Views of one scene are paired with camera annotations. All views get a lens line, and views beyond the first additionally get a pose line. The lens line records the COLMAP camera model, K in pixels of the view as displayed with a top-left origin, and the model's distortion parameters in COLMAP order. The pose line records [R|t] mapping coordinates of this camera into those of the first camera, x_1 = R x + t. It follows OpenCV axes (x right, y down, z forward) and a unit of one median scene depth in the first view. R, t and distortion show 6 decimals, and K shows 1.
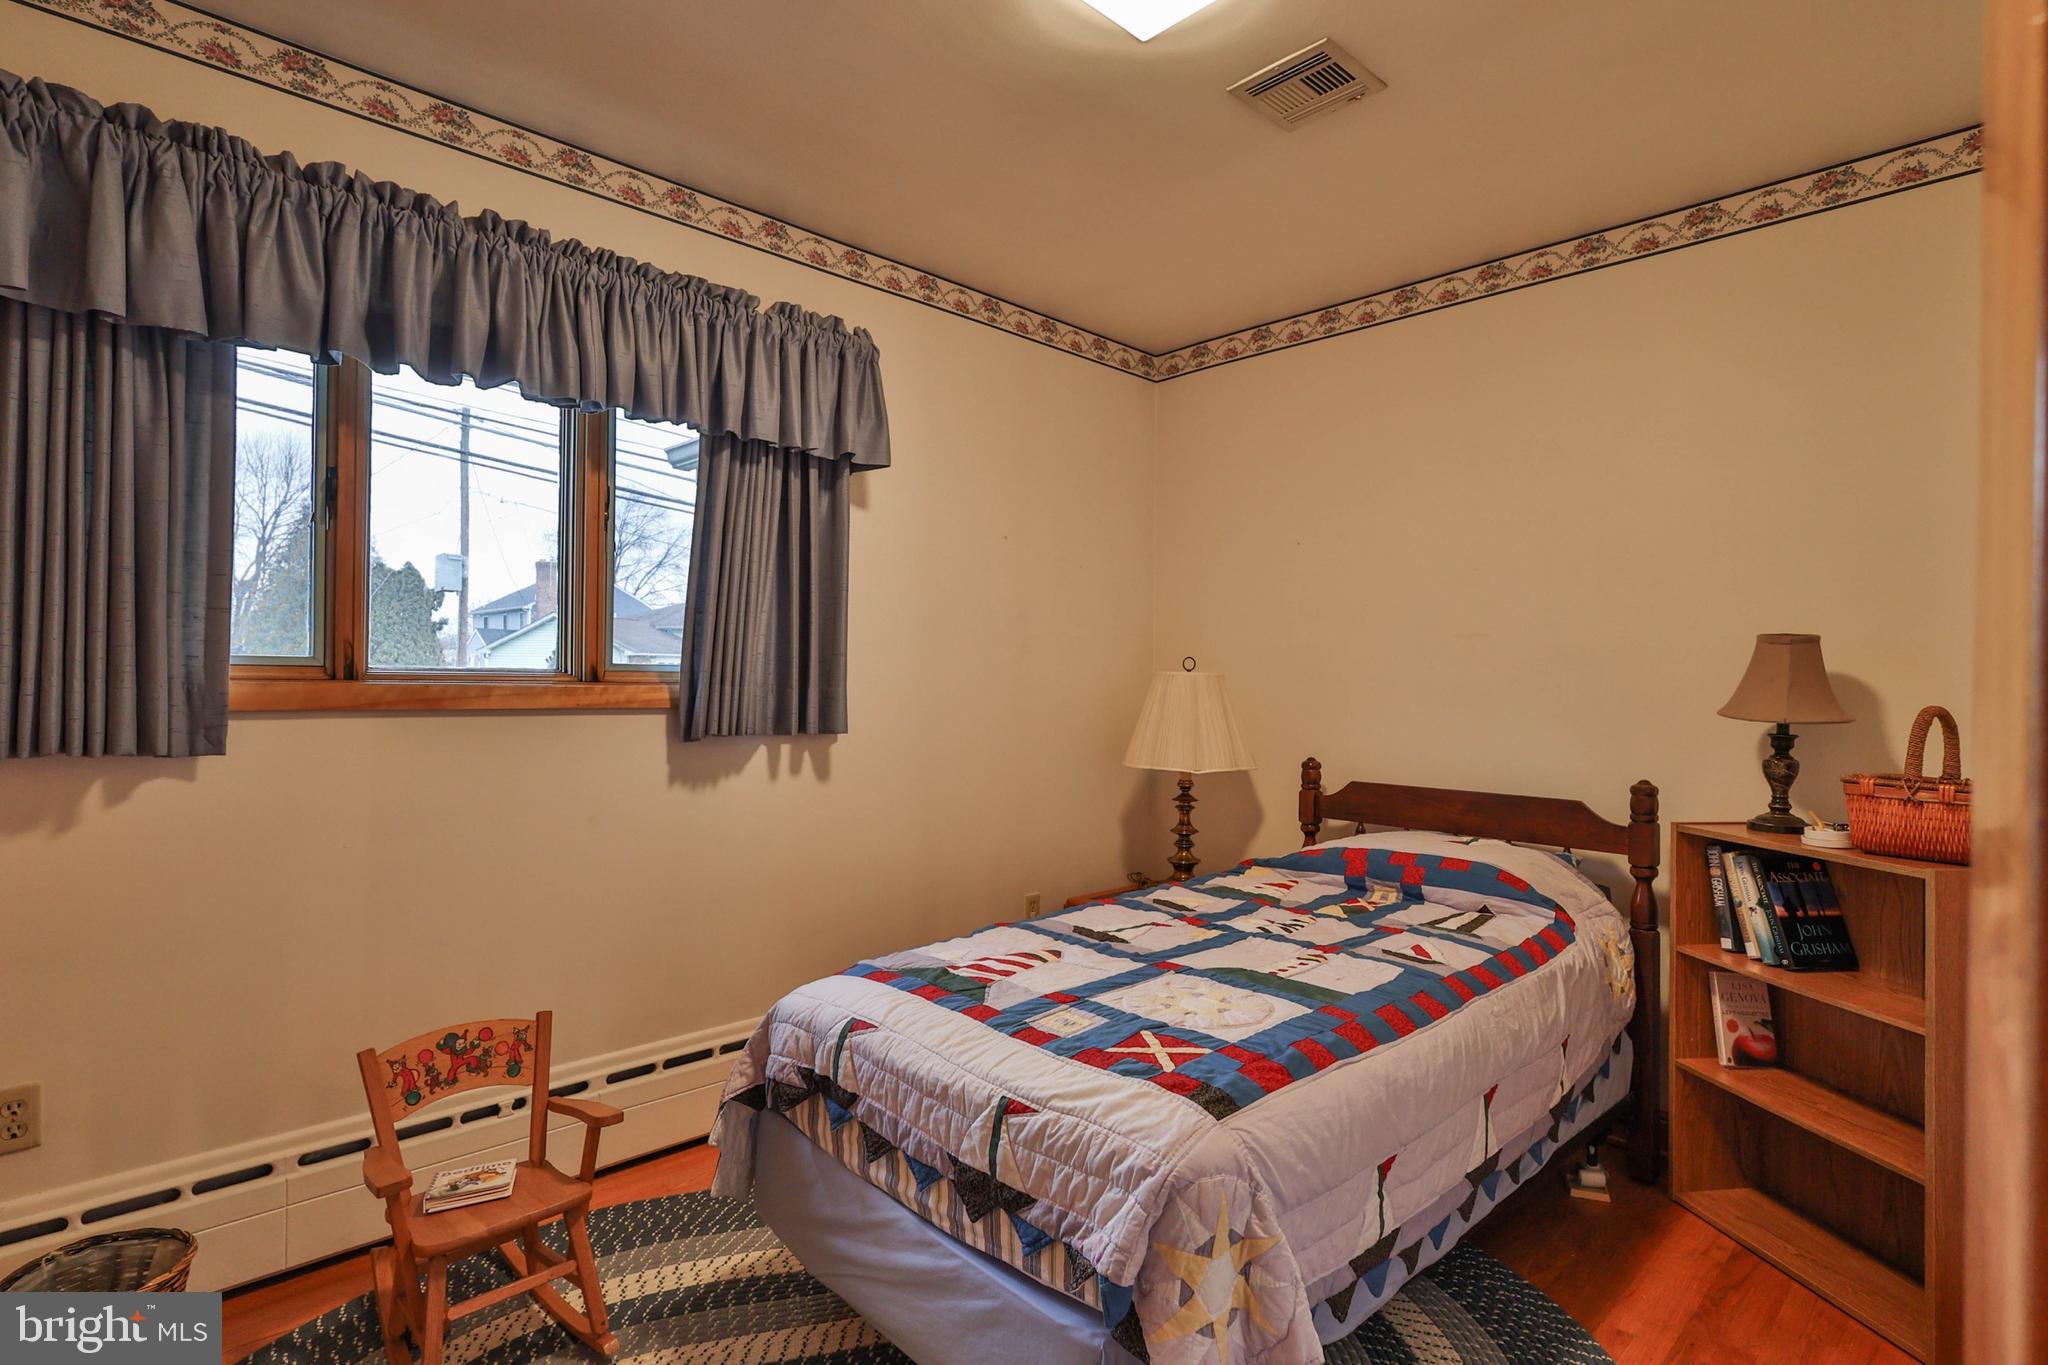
lens RADIAL K [[1009.1, 0, 1032.3], [0, 1009.1, 673.7], [0, 0, 1]] dist [-0.002456, 0.003565]
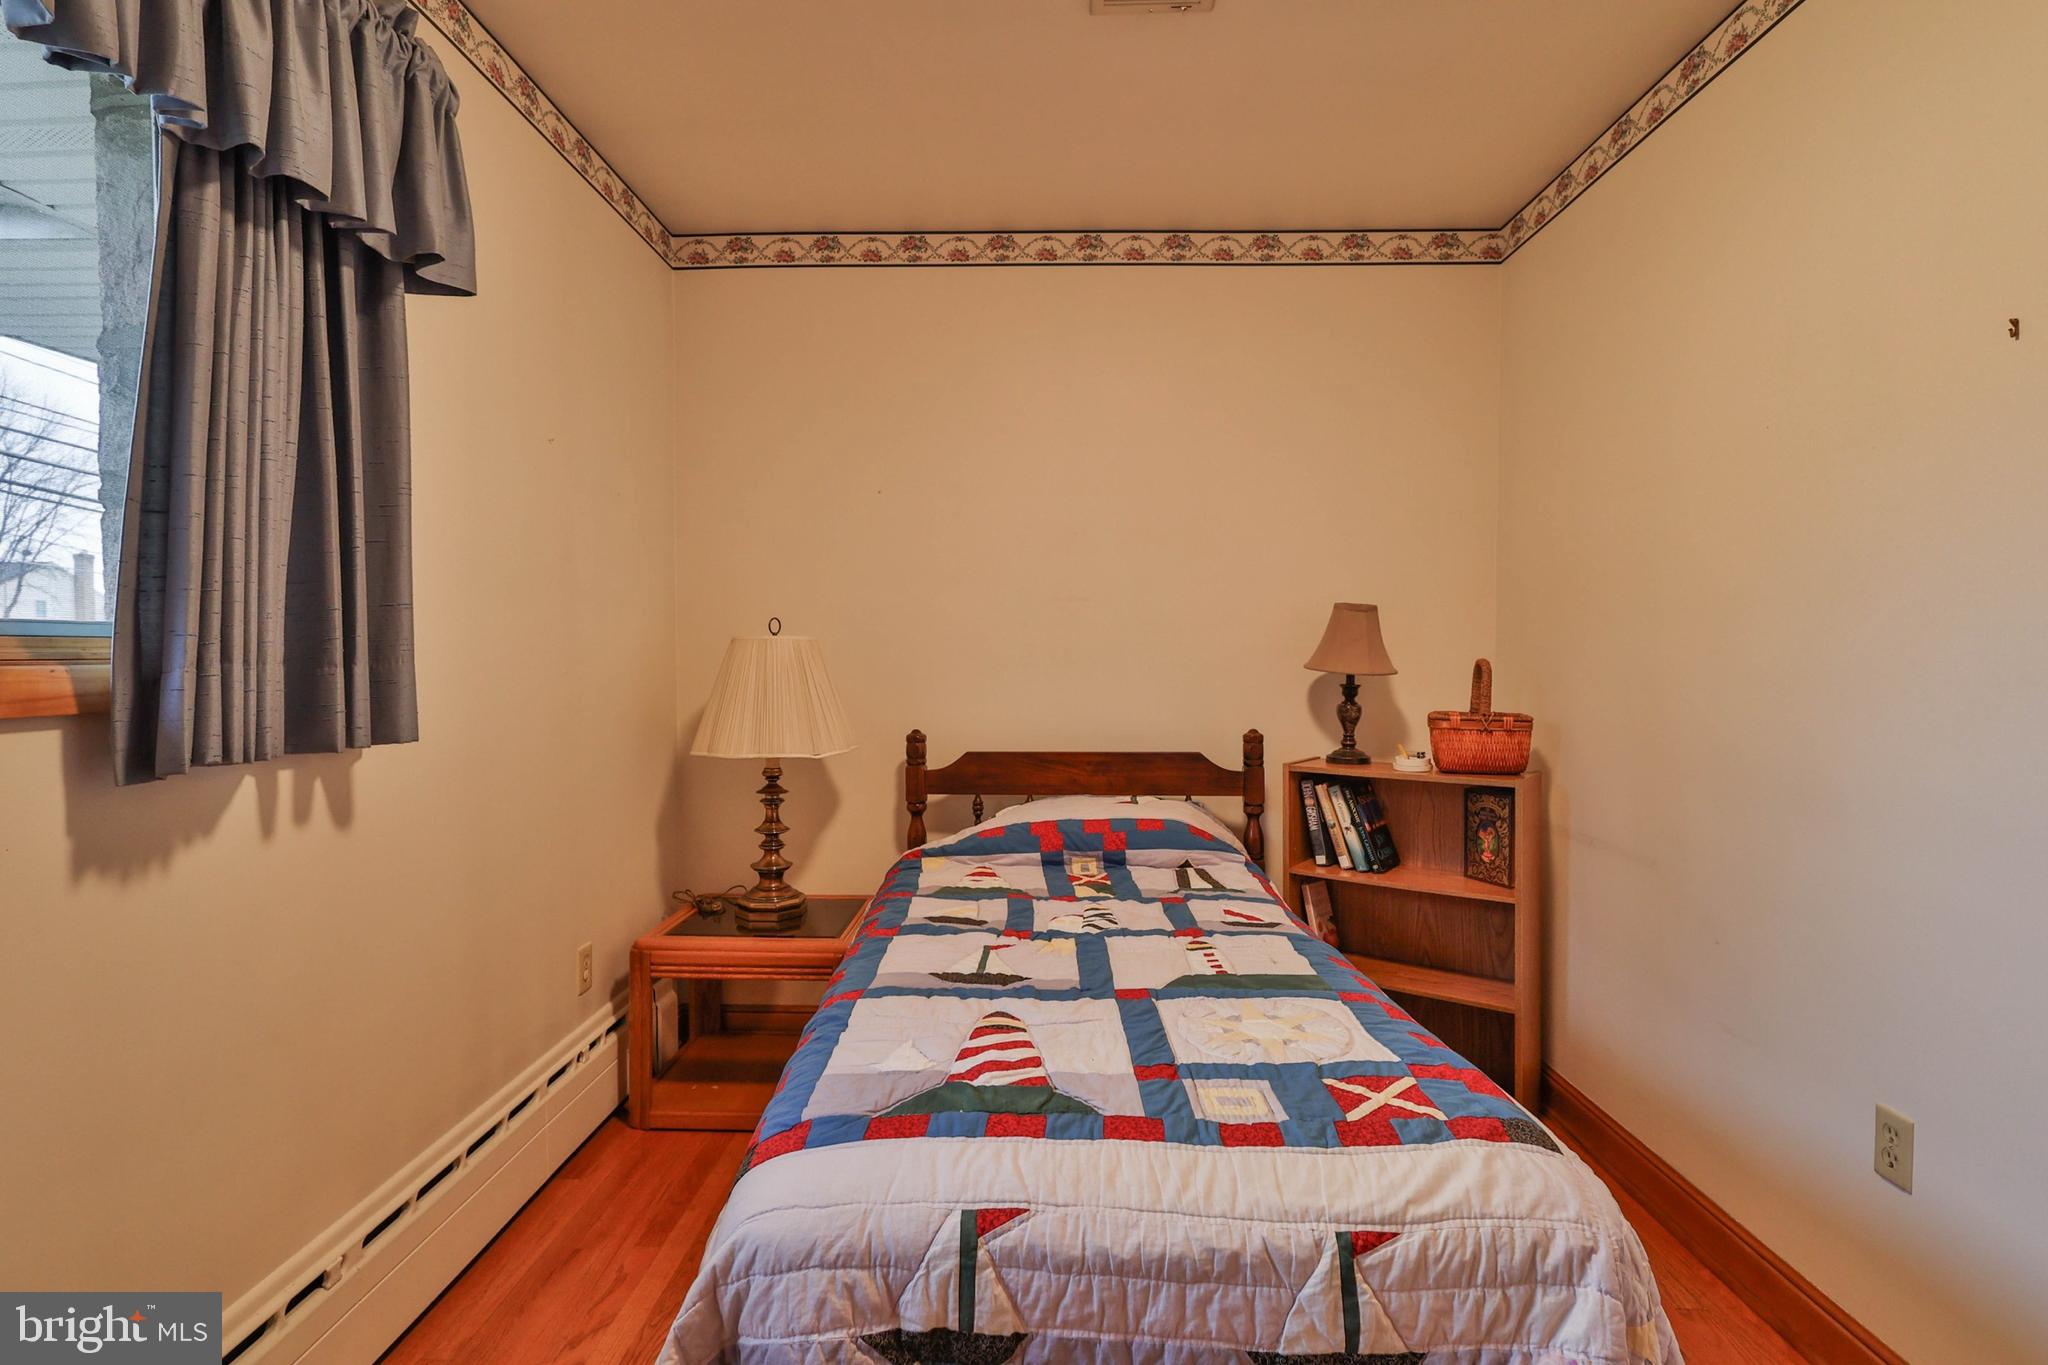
lens RADIAL K [[1009.1, 0, 1021.1], [0, 1009.1, 668.8], [0, 0, 1]] dist [-0.002456, 0.003565]
pose [[0.710648, -0.024794, 0.703110, -0.421877], [0.004196, 0.999510, 0.031006, 0.001024], [-0.703535, -0.019084, 0.710404, 0.415860]]
